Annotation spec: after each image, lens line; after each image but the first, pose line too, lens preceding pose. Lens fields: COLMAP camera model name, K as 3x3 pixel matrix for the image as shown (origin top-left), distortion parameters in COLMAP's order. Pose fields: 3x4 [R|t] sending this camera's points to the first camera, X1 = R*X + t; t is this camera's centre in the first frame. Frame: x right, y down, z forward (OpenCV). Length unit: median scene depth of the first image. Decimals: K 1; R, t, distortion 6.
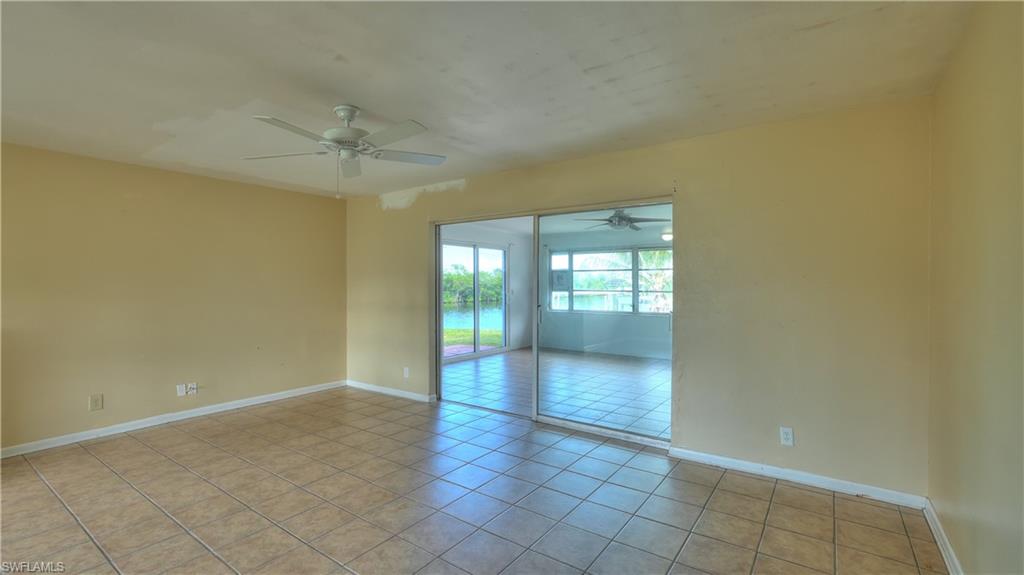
lens RADIAL K [[455.4, 0, 512.0], [0, 455.4, 287.5], [0, 0, 1]] dist [-0.001030, 0.000297]
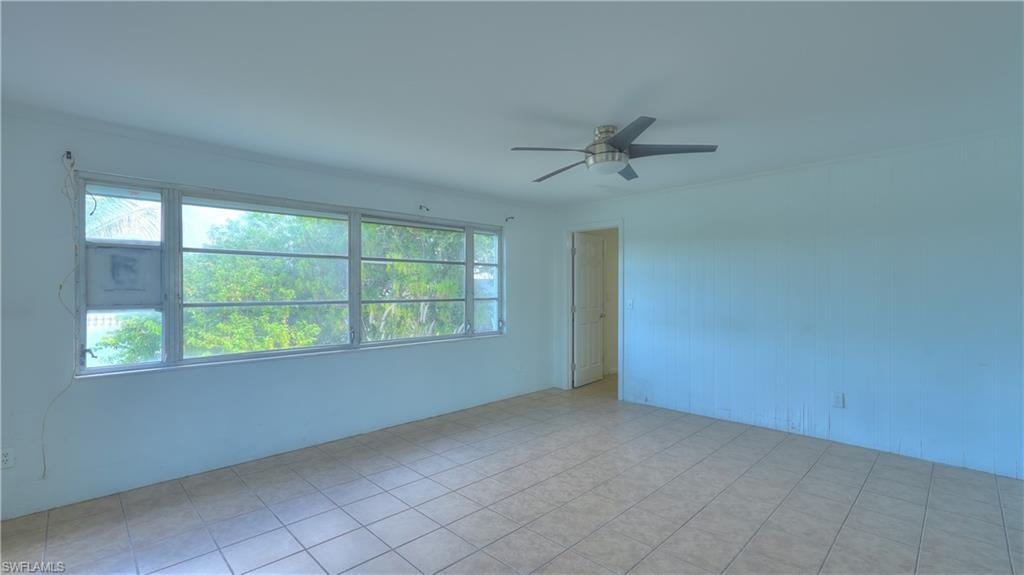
lens RADIAL K [[452.4, 0, 512.0], [0, 452.4, 287.5], [0, 0, 1]] dist [-0.009401, 0.000199]
pose [[0.162166, -0.001035, 0.986763, -0.167698], [0.006083, 0.999981, 0.000049, -0.005817], [-0.986745, 0.005994, 0.162169, 0.690152]]
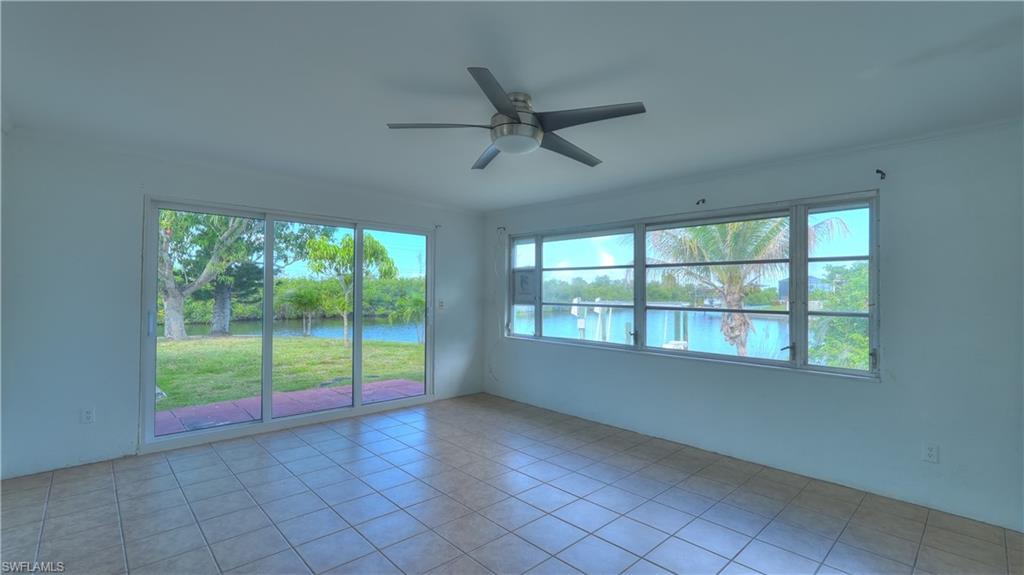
lens RADIAL K [[452.4, 0, 512.0], [0, 452.4, 287.5], [0, 0, 1]] dist [-0.009401, 0.000199]
pose [[0.982733, 0.008318, -0.184842, 0.203043], [-0.011980, 0.999753, -0.018703, -0.002631], [0.184641, 0.020595, 0.982590, 0.422668]]
